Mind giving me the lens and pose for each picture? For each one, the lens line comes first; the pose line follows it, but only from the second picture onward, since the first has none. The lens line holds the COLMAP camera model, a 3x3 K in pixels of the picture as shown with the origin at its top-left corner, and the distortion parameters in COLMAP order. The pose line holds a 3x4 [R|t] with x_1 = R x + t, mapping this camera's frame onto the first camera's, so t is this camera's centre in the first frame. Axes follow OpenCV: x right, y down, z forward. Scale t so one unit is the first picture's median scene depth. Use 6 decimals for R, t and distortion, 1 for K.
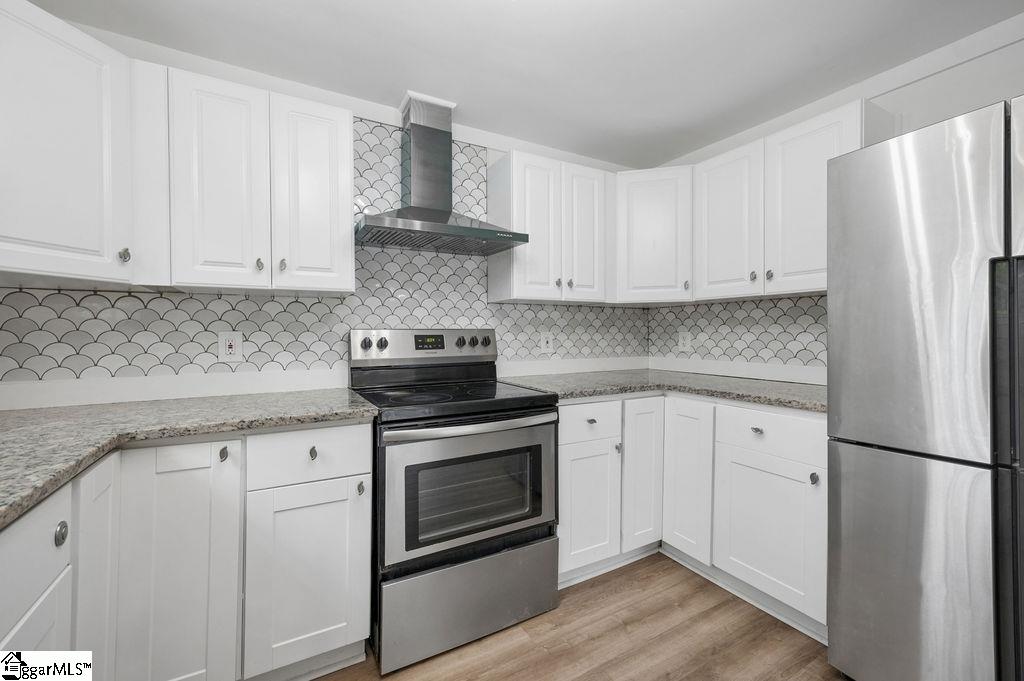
lens RADIAL K [[413.2, 0, 512.0], [0, 413.2, 340.5], [0, 0, 1]] dist [0.001798, 0.000053]
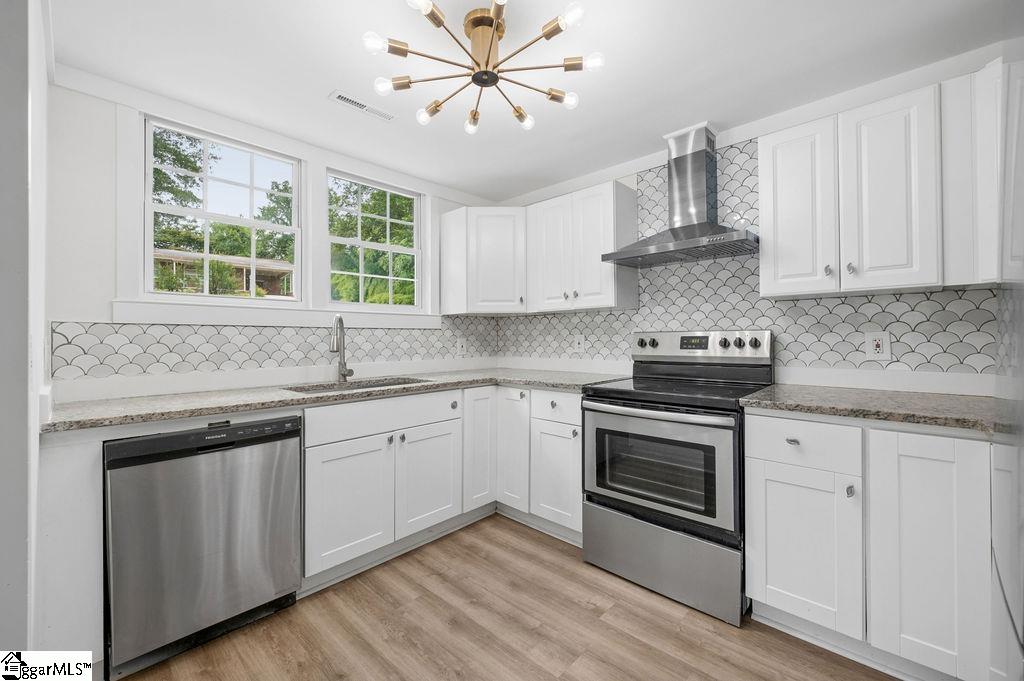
lens RADIAL K [[413.2, 0, 512.0], [0, 413.2, 340.5], [0, 0, 1]] dist [0.001798, 0.000053]
pose [[0.305127, 0.010873, -0.952250, 0.777447], [-0.006423, 0.999936, 0.009360, -0.010269], [0.952290, 0.003260, 0.305177, 0.205917]]
